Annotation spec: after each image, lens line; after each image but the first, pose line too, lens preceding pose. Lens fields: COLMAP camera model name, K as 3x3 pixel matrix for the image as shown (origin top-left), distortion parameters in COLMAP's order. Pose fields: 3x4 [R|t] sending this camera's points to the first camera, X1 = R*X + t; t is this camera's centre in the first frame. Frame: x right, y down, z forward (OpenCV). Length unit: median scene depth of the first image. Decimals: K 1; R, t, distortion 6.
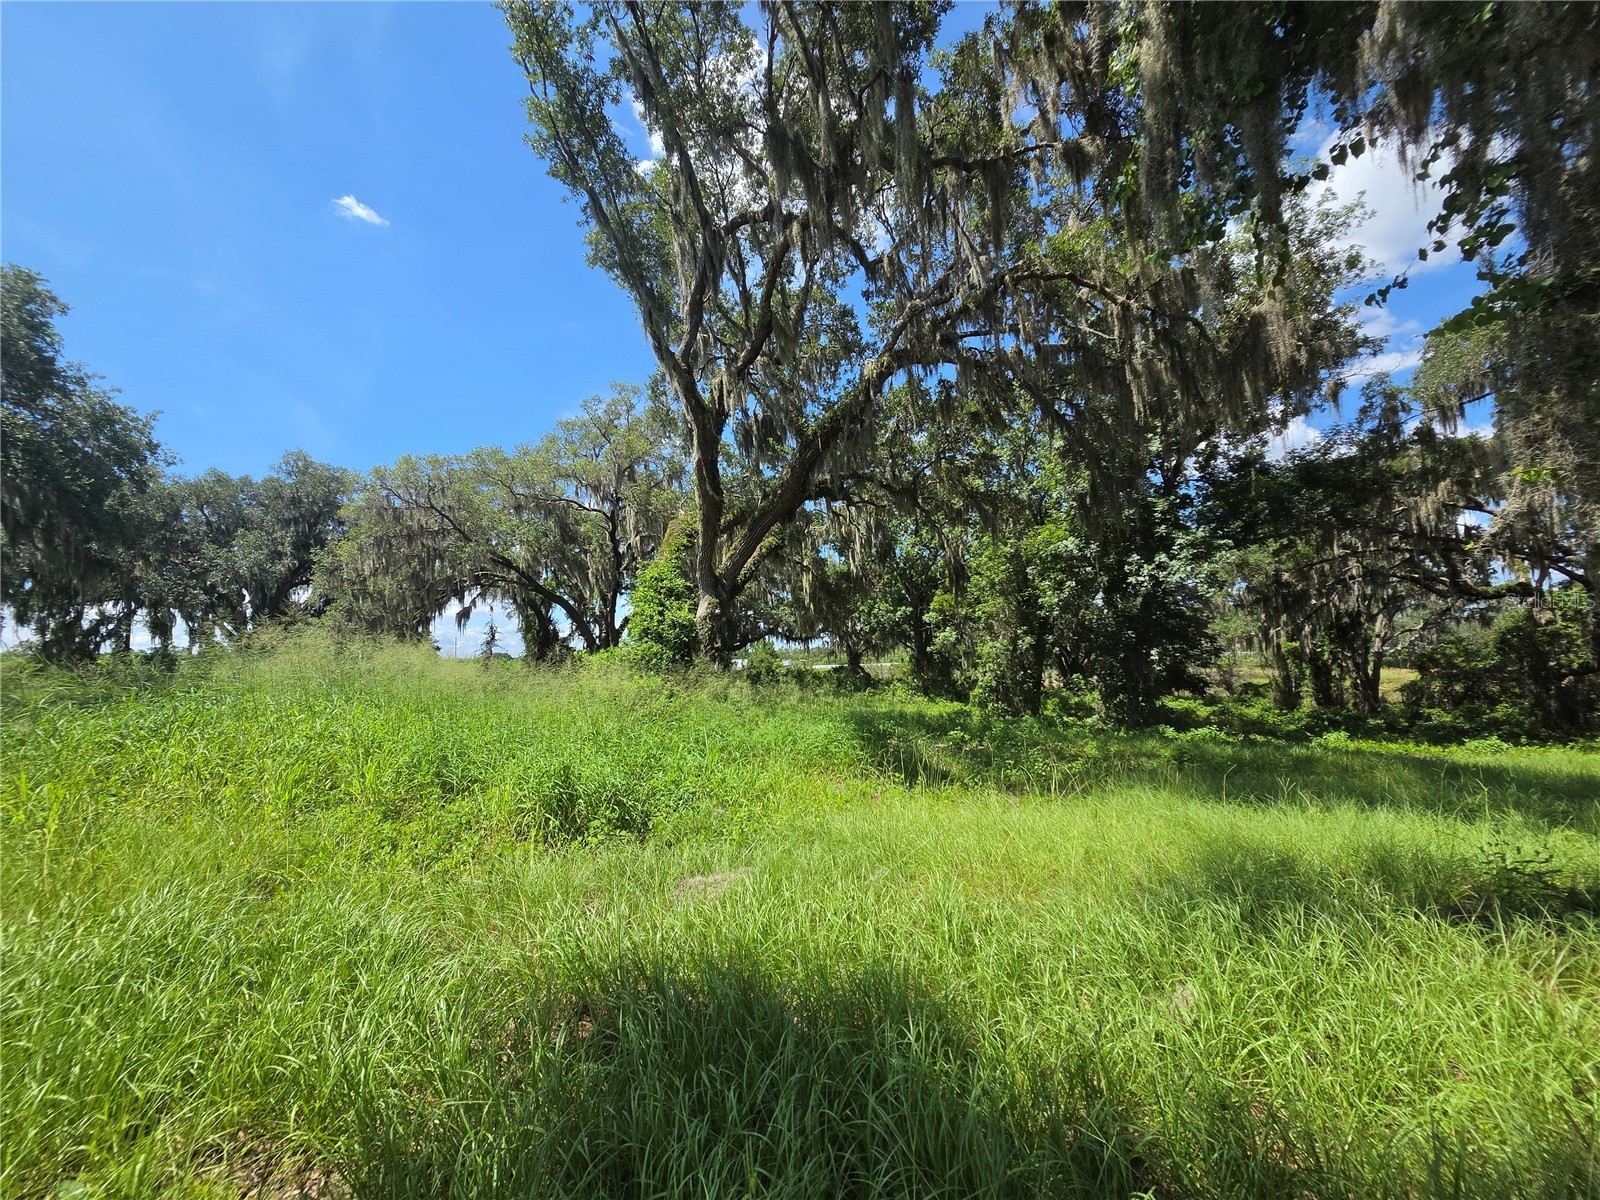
lens RADIAL K [[651.1, 0, 799.4], [0, 651.1, 605.5], [0, 0, 1]] dist [-0.002563, 0.001173]
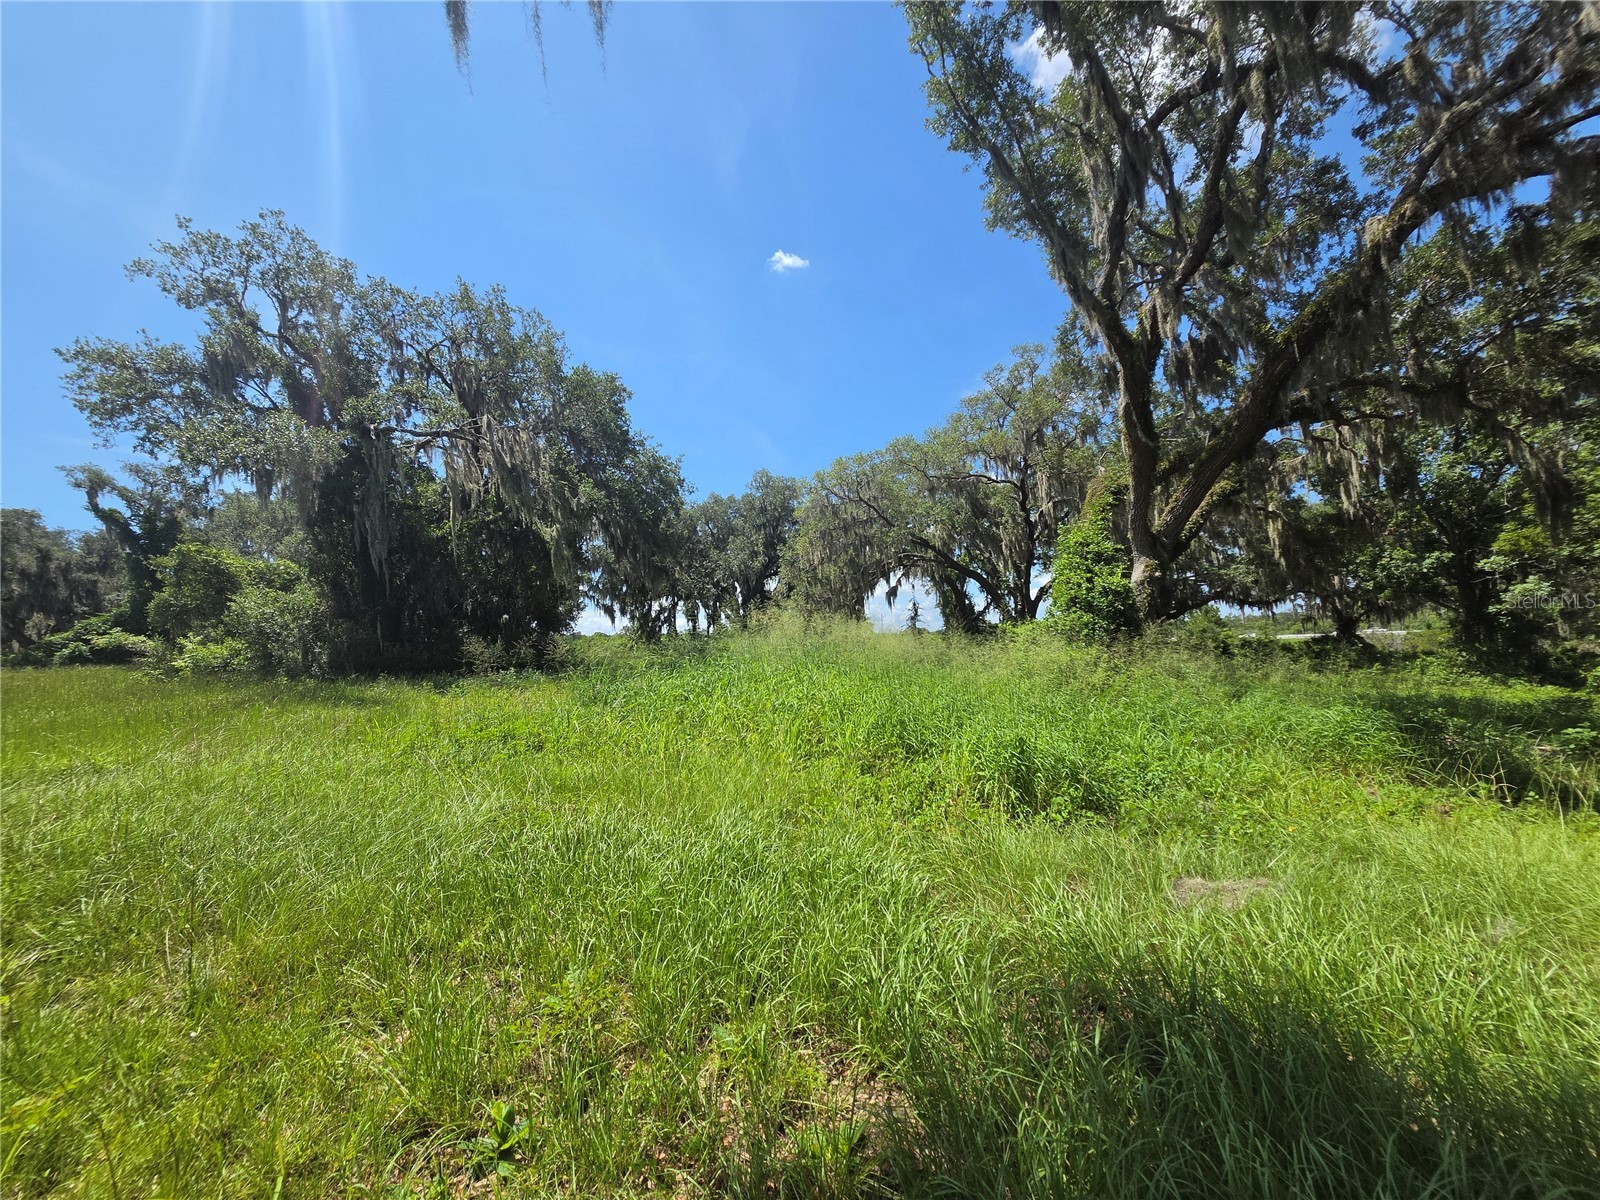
lens RADIAL K [[651.1, 0, 800.3], [0, 651.1, 605.9], [0, 0, 1]] dist [-0.002563, 0.001173]
pose [[0.821197, -0.039688, -0.569263, -0.023862], [0.063344, 0.997753, 0.021816, 0.002028], [0.567119, -0.053975, 0.821866, 0.005784]]
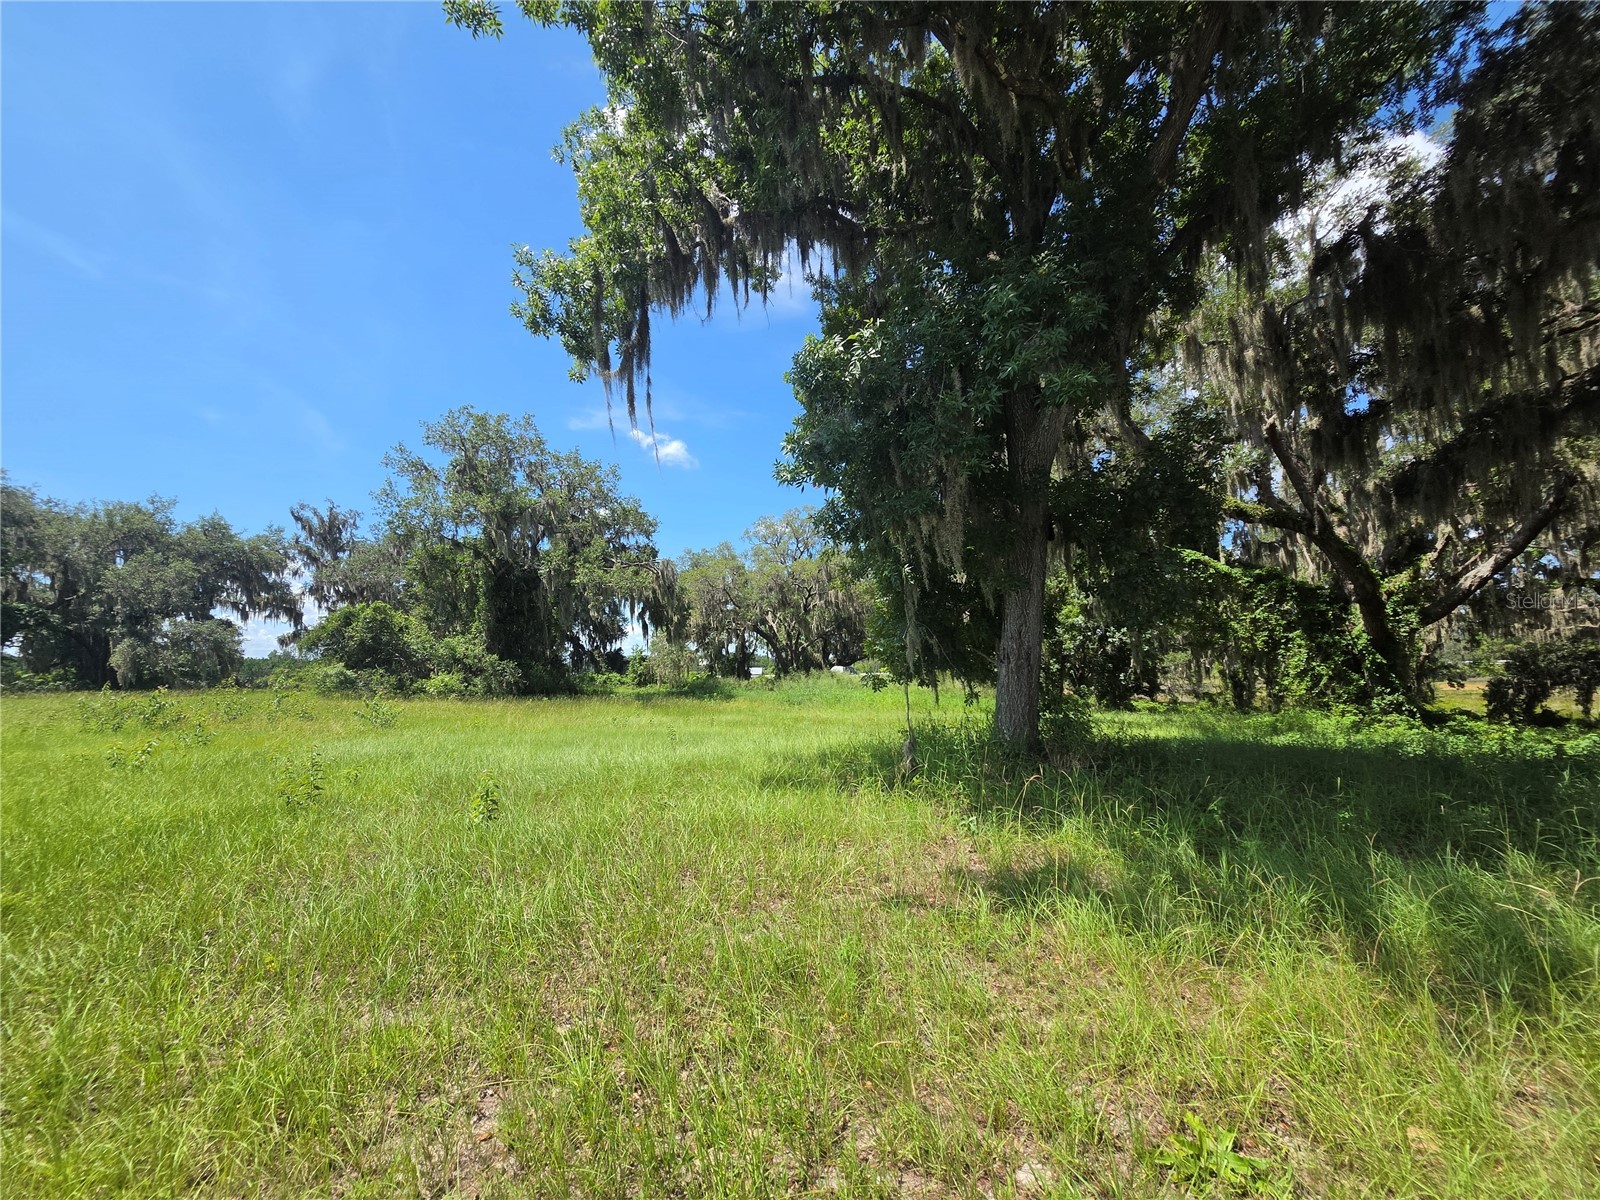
lens RADIAL K [[651.1, 0, 801.6], [0, 651.1, 599.7], [0, 0, 1]] dist [-0.002563, 0.001173]
pose [[0.999963, 0.008589, 0.000740, -0.597319], [-0.008567, 0.999638, -0.025494, -0.132513], [-0.000959, 0.025487, 0.999675, -1.351801]]
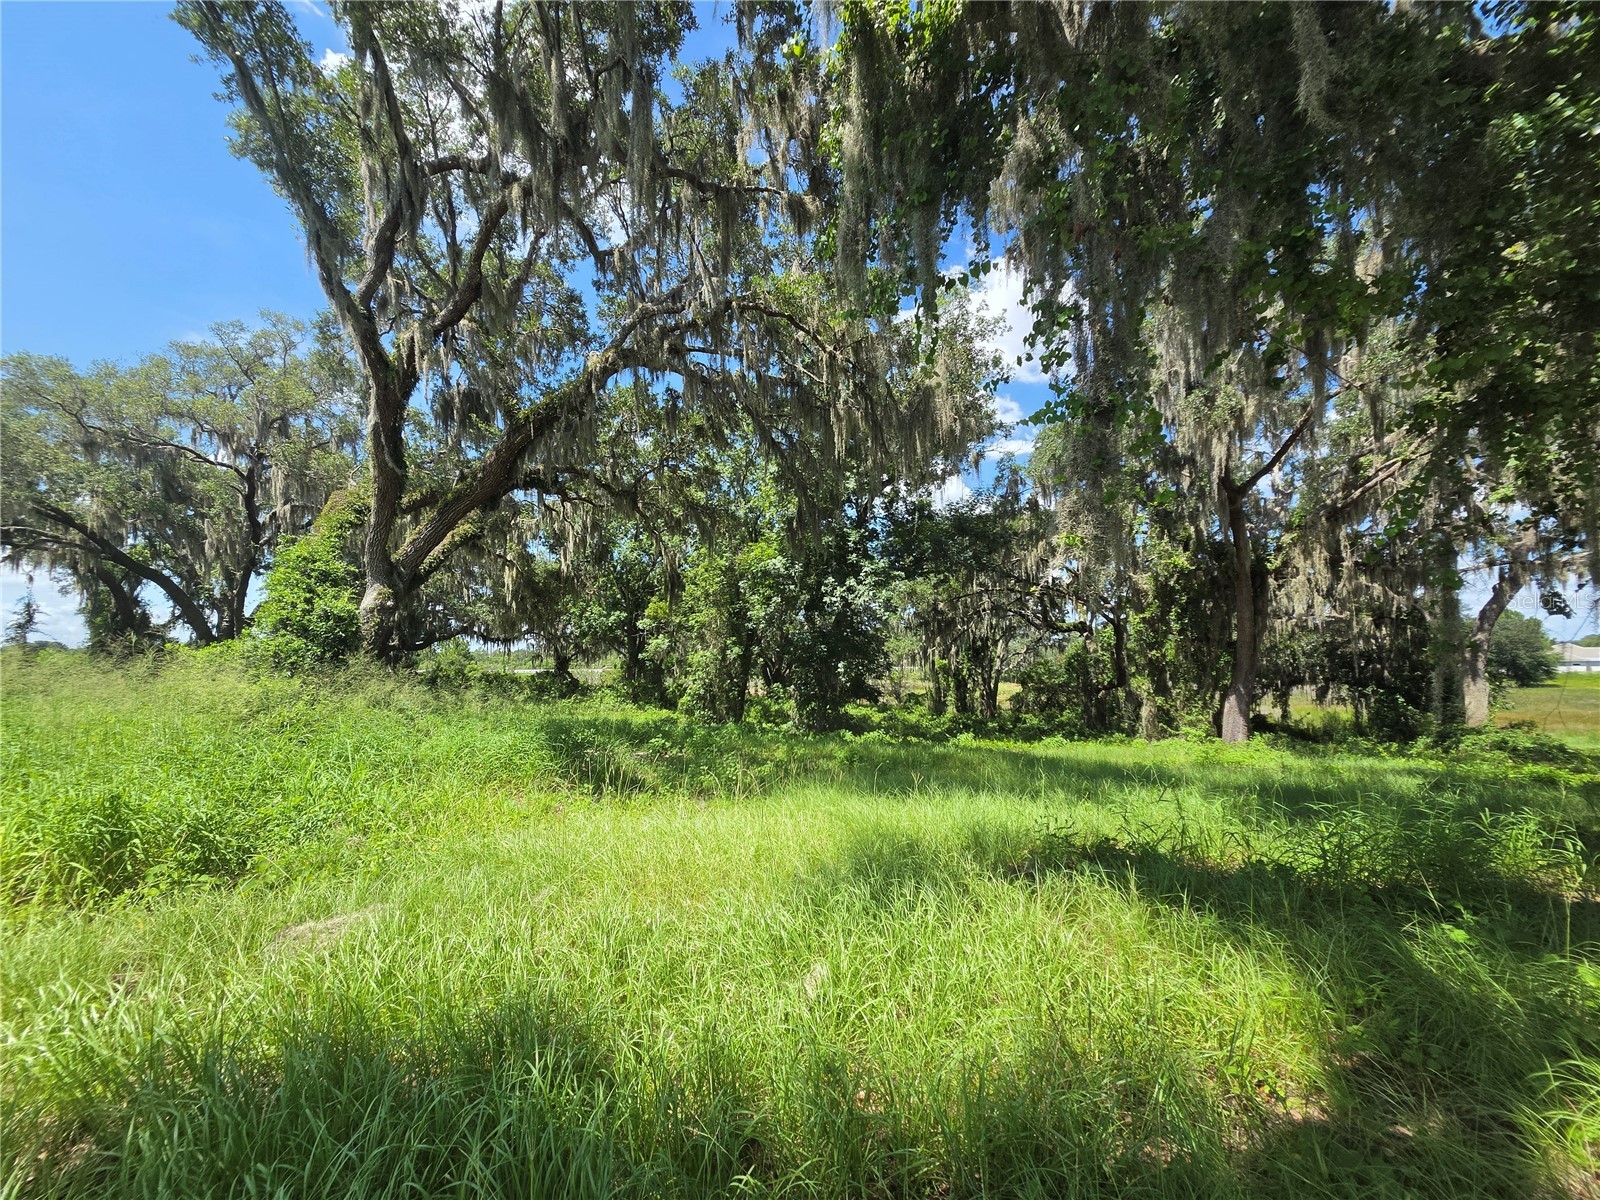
lens RADIAL K [[651.1, 0, 798.7], [0, 651.1, 604.8], [0, 0, 1]] dist [-0.002563, 0.001173]
pose [[0.909745, 0.065178, 0.410019, 0.012327], [-0.060141, 0.997872, -0.025185, 0.000213], [-0.410788, -0.001747, 0.911729, 0.000354]]
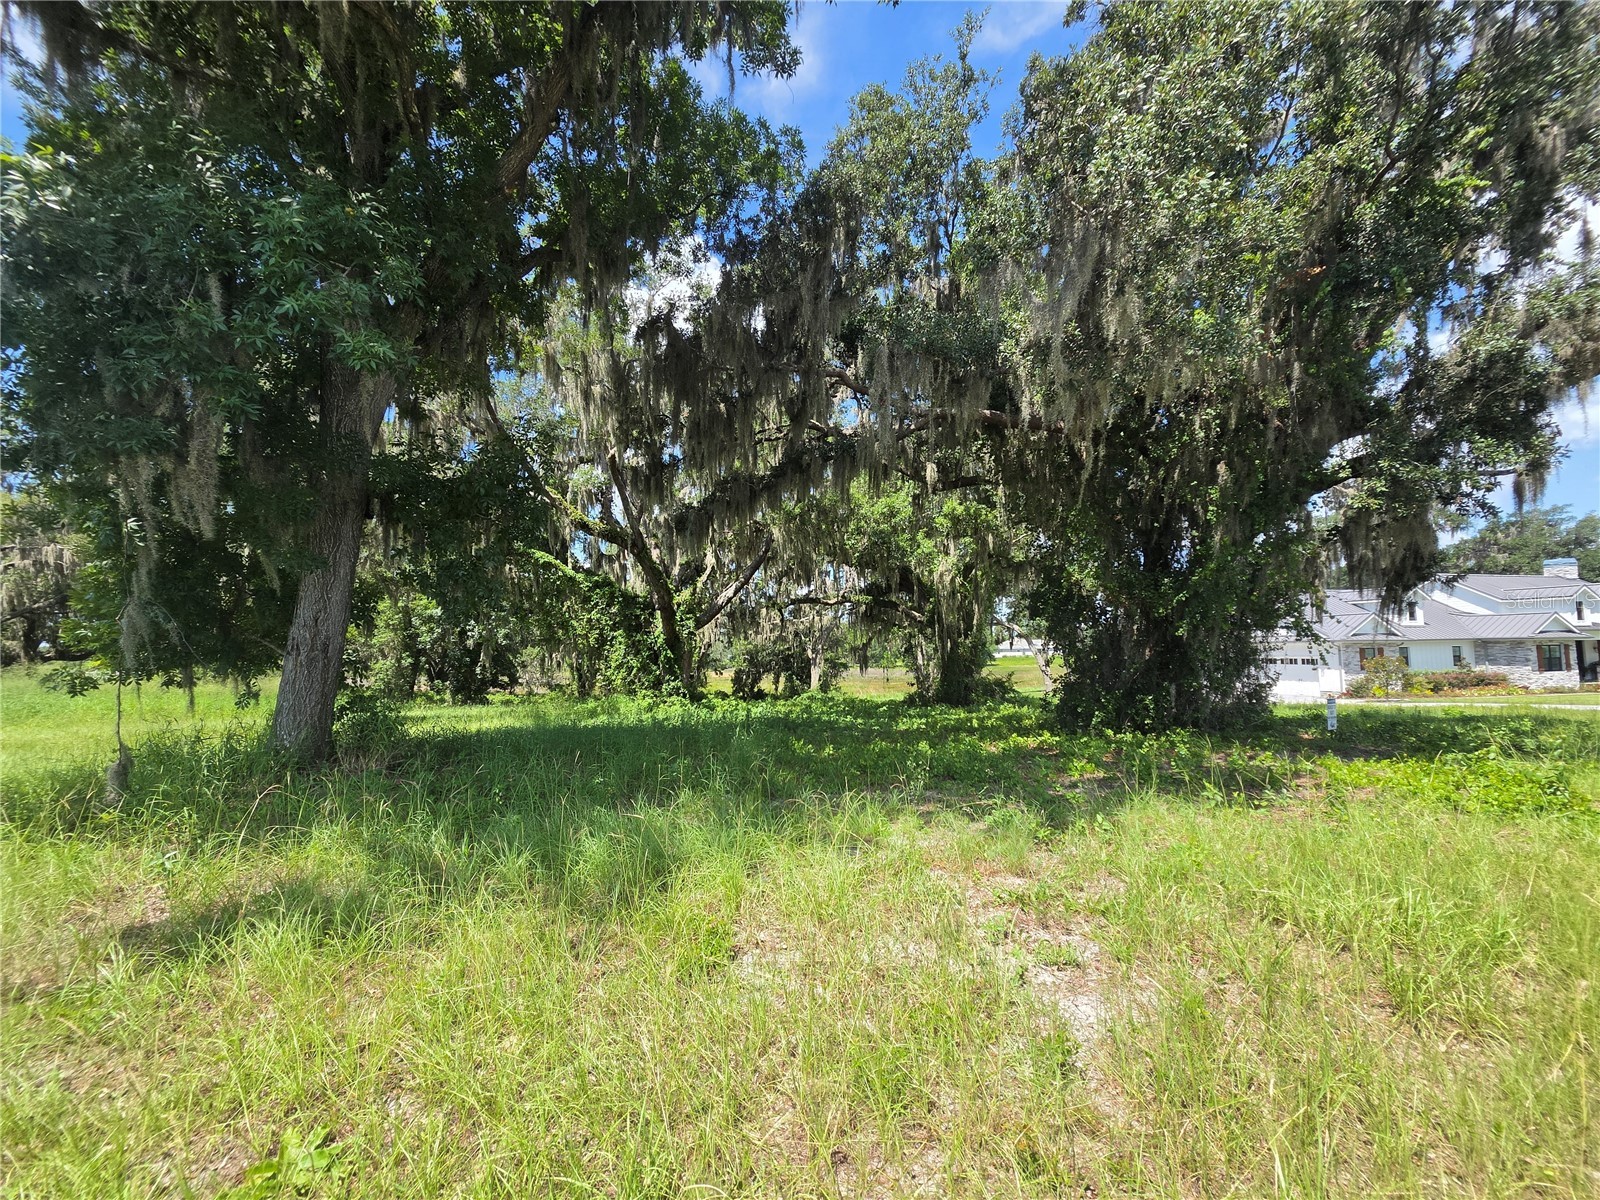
lens RADIAL K [[651.1, 0, 802.0], [0, 651.1, 598.3], [0, 0, 1]] dist [-0.002563, 0.001173]
pose [[0.624418, 0.081089, 0.776870, -0.546256], [-0.063063, 0.996583, -0.053335, -0.133008], [-0.778540, -0.015688, 0.627398, -1.379298]]
